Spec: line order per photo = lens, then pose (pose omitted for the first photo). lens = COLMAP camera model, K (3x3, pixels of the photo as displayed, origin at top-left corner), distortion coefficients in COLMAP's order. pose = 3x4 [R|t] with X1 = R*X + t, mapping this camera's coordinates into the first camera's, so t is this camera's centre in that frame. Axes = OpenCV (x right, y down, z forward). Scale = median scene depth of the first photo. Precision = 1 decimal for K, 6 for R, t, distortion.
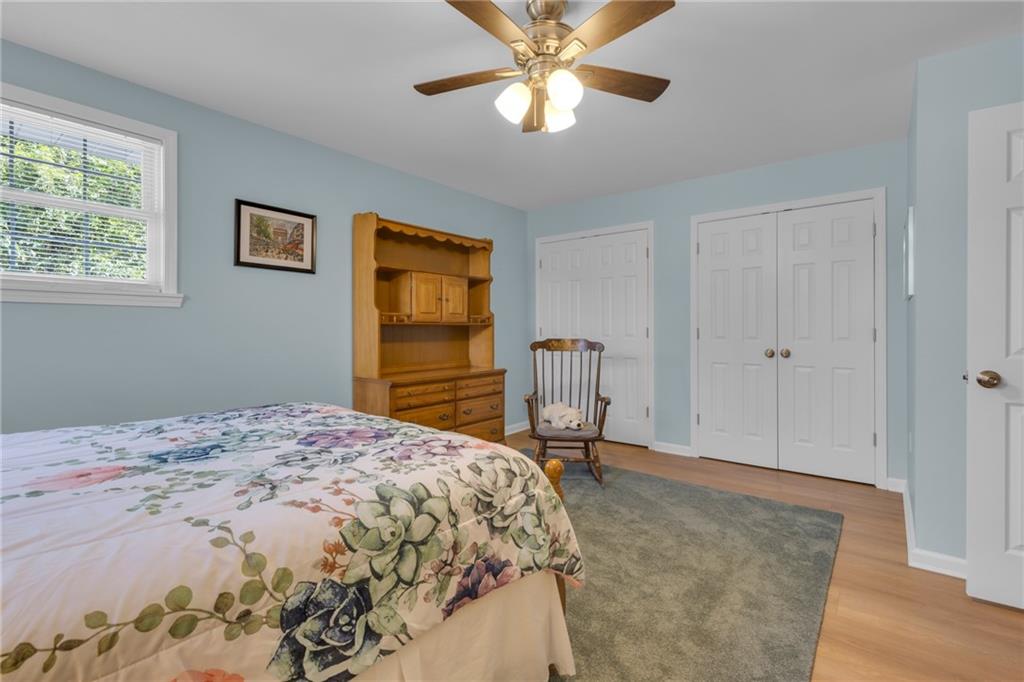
lens RADIAL K [[460.1, 0, 518.6], [0, 460.1, 334.9], [0, 0, 1]] dist [0.002463, -0.000173]
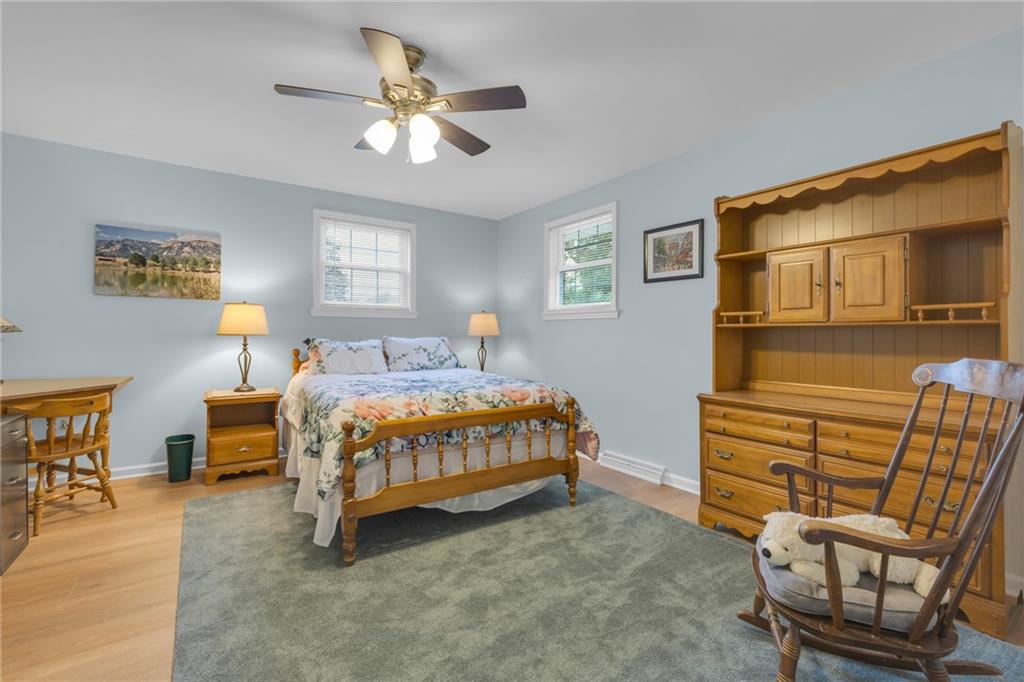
lens RADIAL K [[460.1, 0, 518.6], [0, 460.1, 334.9], [0, 0, 1]] dist [0.002463, -0.000173]
pose [[-0.286991, 0.003298, -0.957928, 0.642700], [-0.011354, 0.999912, 0.006844, -0.010572], [0.957866, 0.012840, -0.286928, 0.930971]]
